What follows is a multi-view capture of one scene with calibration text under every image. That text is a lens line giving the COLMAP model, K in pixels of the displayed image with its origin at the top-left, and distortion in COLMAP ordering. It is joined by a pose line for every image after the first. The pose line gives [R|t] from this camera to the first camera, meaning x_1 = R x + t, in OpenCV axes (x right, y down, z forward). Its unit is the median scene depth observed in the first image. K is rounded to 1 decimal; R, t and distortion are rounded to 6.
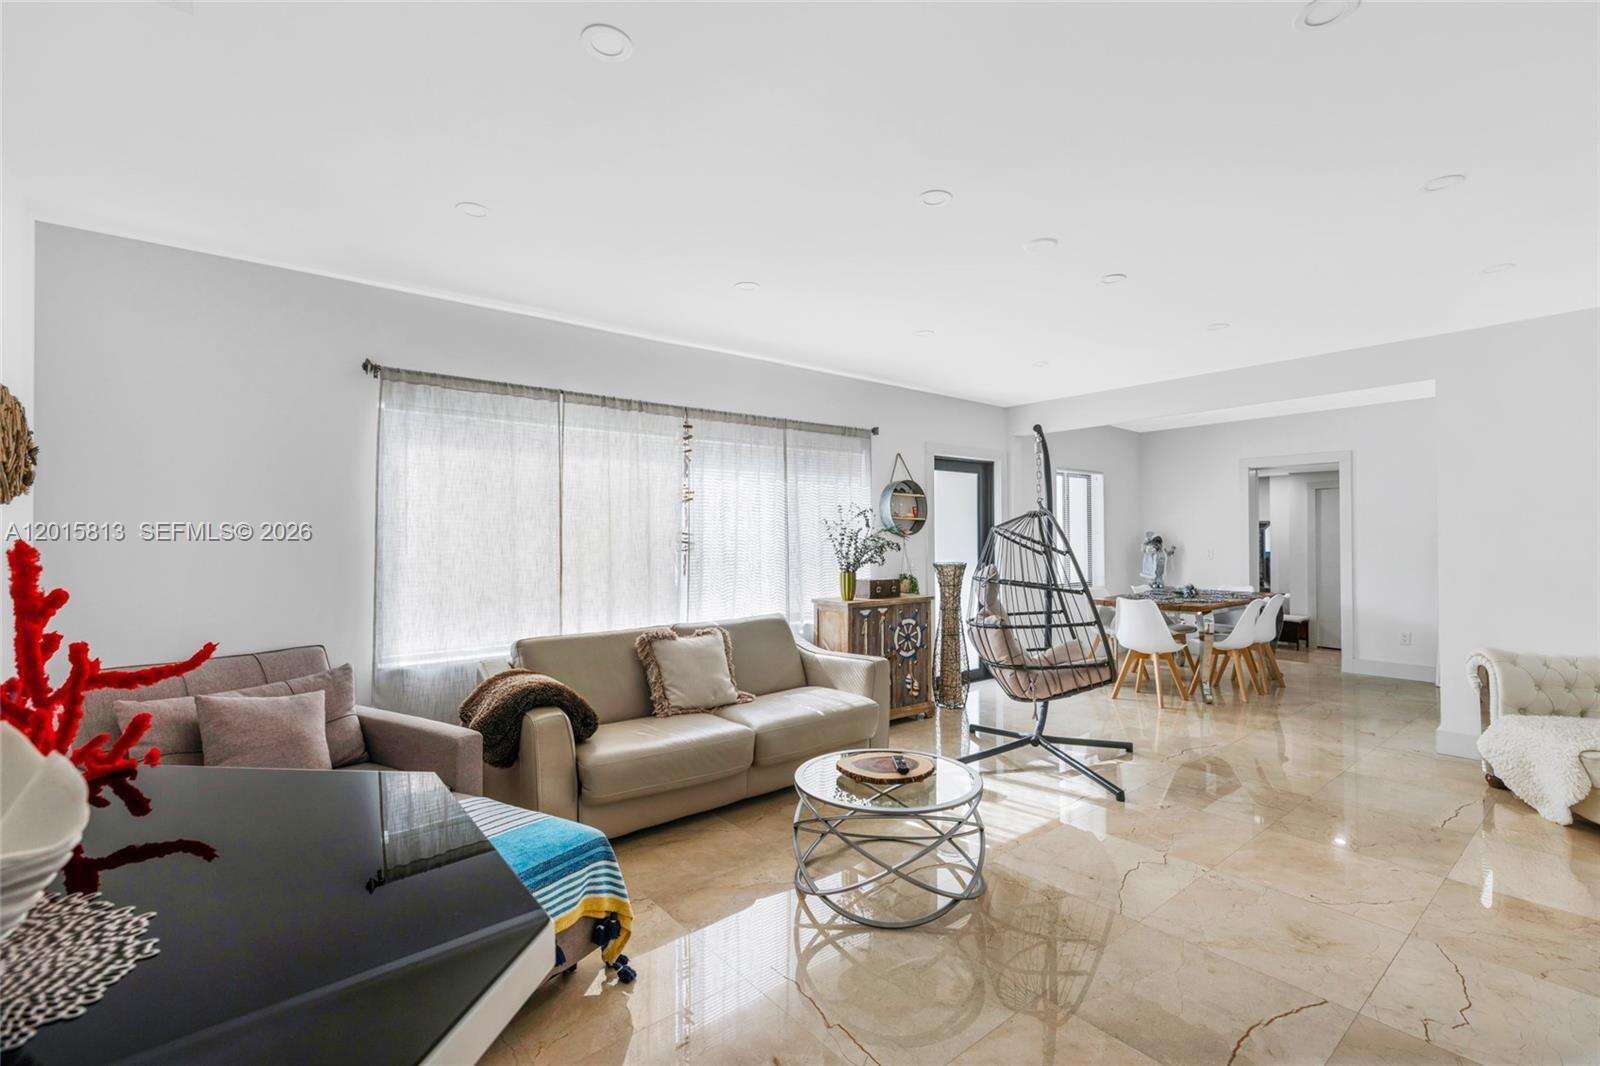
lens RADIAL K [[724.6, 0, 805.0], [0, 724.6, 533.2], [0, 0, 1]] dist [0.001863, -0.000650]
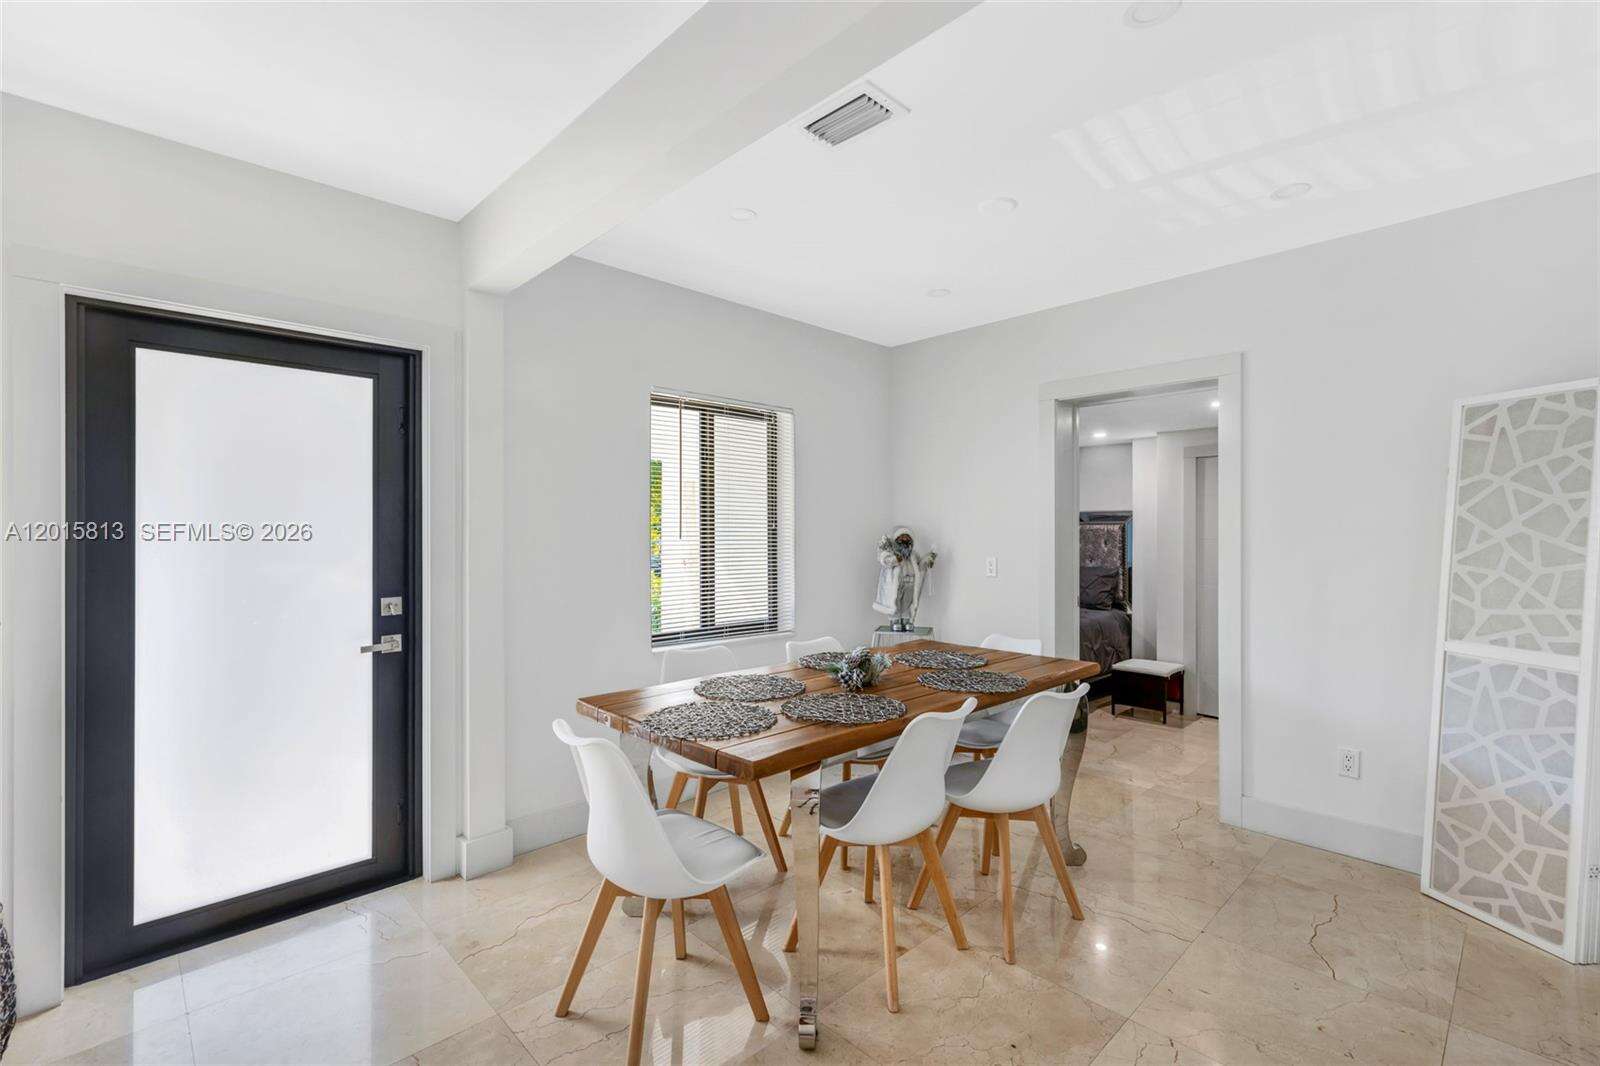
lens RADIAL K [[724.6, 0, 802.3], [0, 724.6, 526.5], [0, 0, 1]] dist [0.001863, -0.000650]
pose [[0.996645, 0.007413, 0.081512, 0.580039], [-0.007491, 0.999972, 0.000645, -0.001520], [-0.081505, -0.001253, 0.996672, 0.746126]]
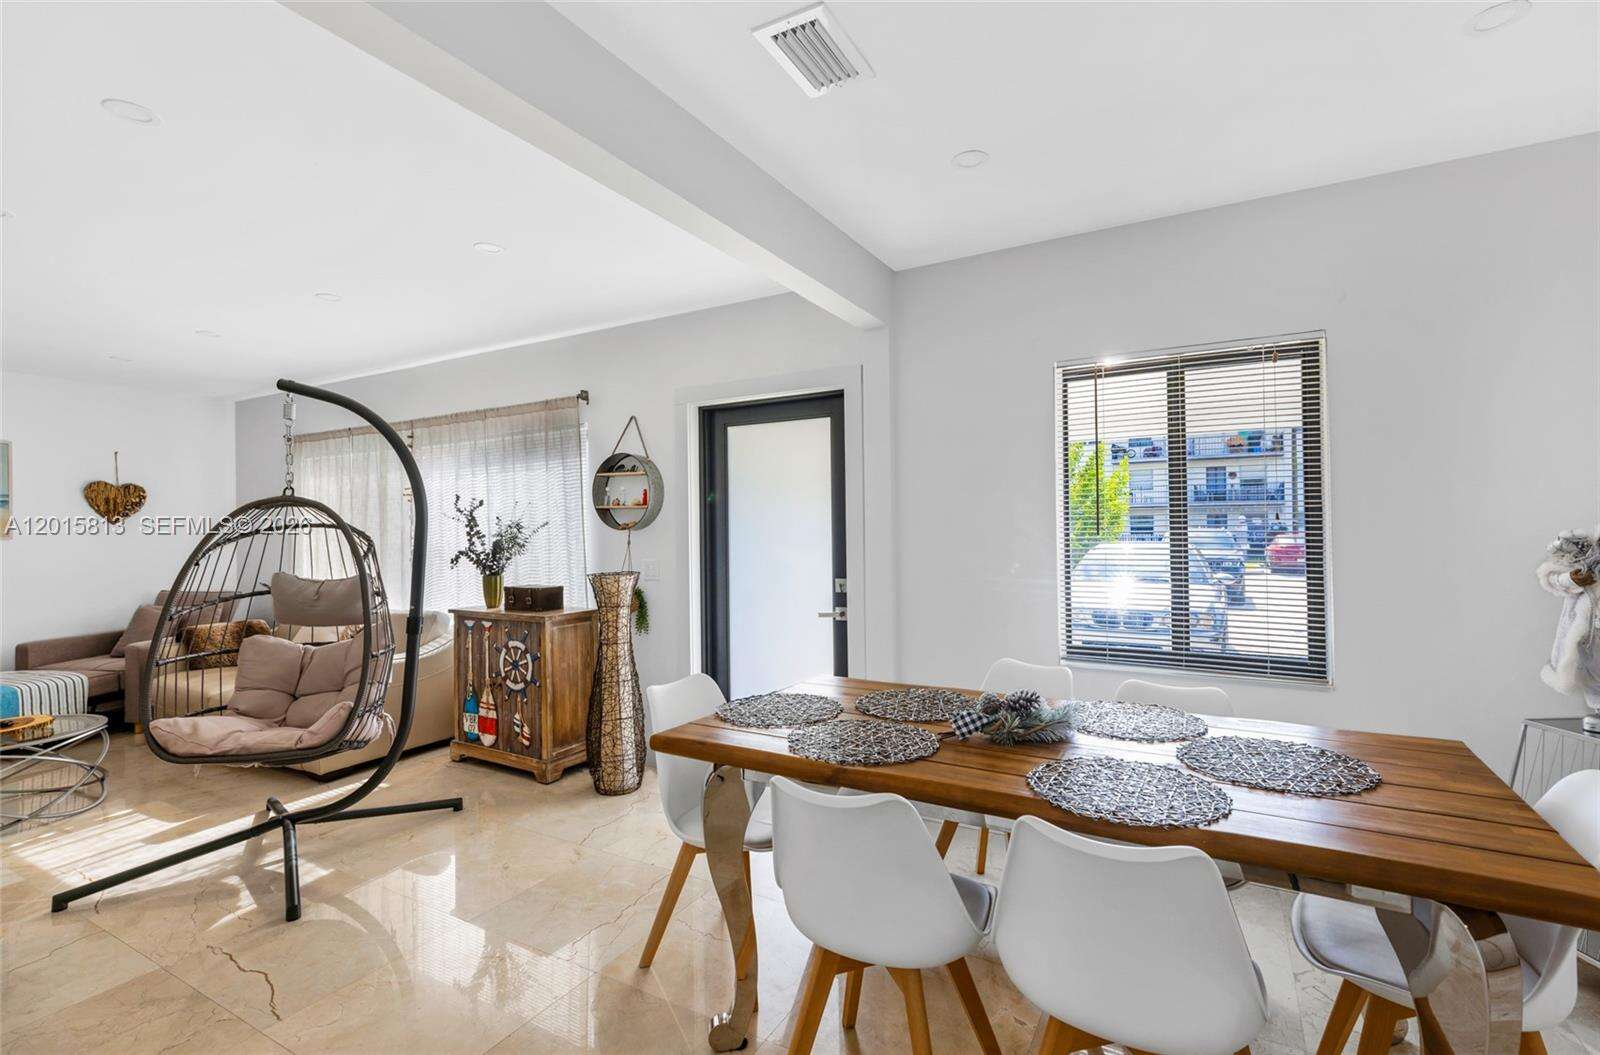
lens RADIAL K [[744.3, 0, 829.7], [0, 744.3, 515.4], [0, 0, 1]] dist [0.010871, -0.001398]
pose [[0.347568, -0.014217, -0.937547, 1.005826], [0.015928, 0.999830, -0.009257, -0.002134], [0.937519, -0.011716, 0.347736, 1.044063]]
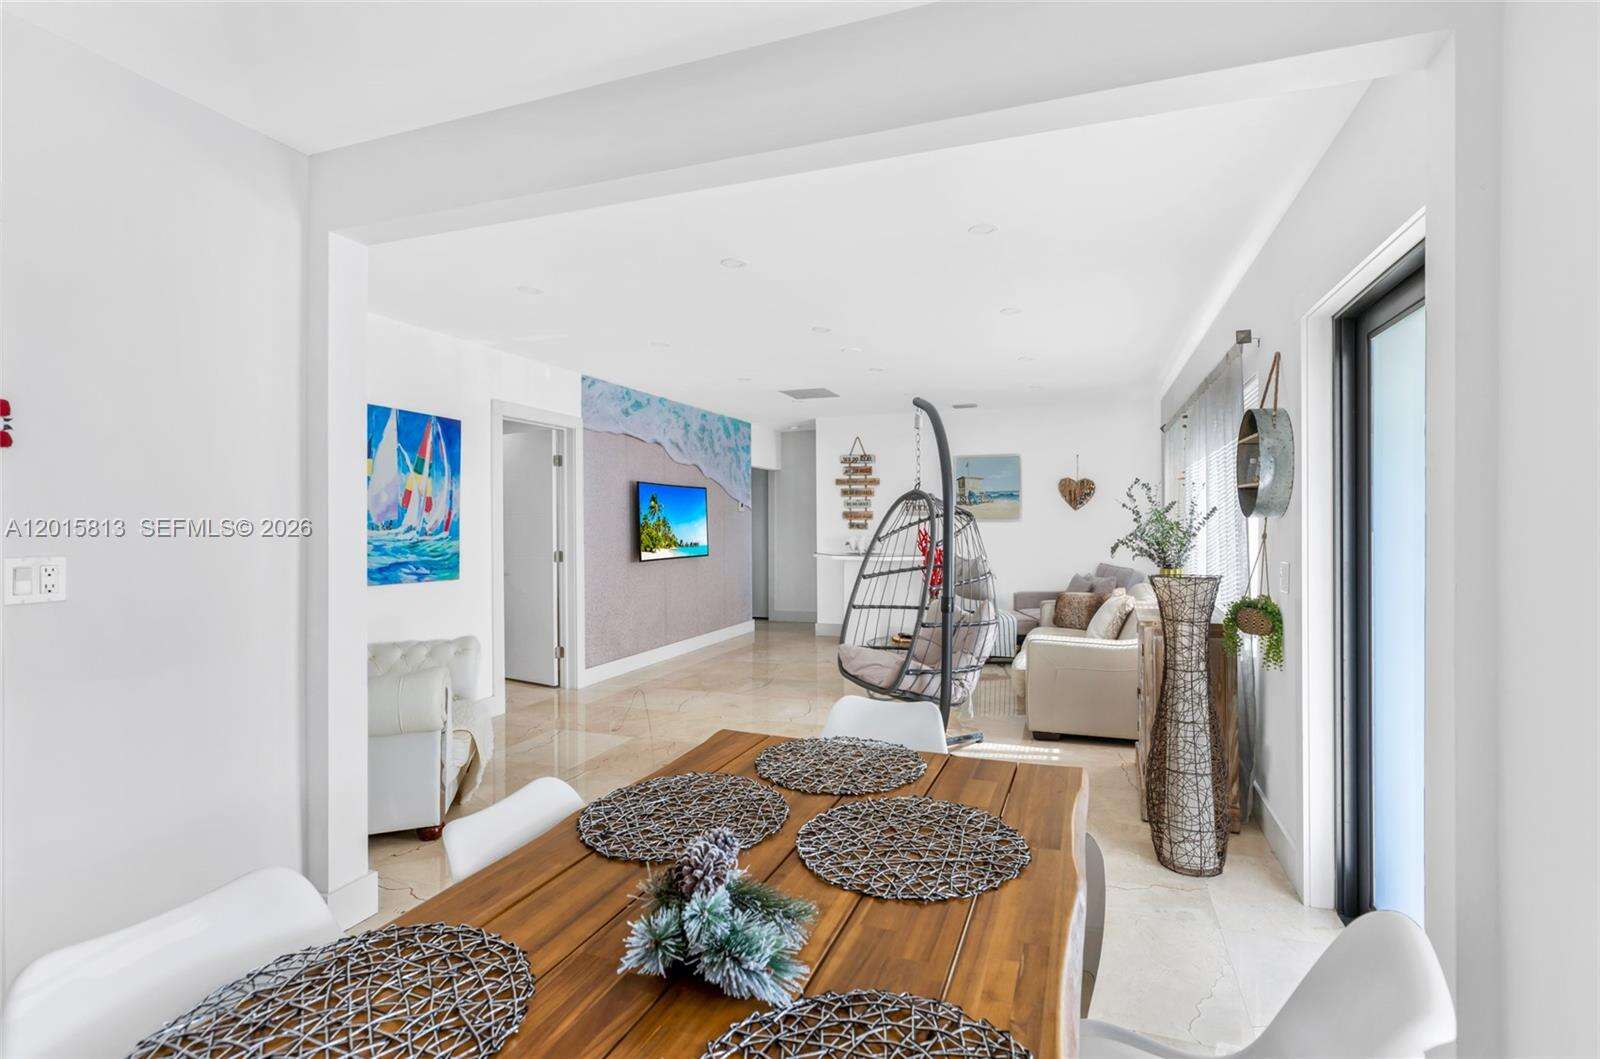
lens RADIAL K [[744.3, 0, 813.6], [0, 744.3, 524.9], [0, 0, 1]] dist [0.010871, -0.001398]
pose [[-0.868675, 0.006687, -0.495338, 0.740726], [0.006691, 0.999976, 0.001766, 0.005568], [0.495337, -0.001780, -0.868699, 1.441978]]
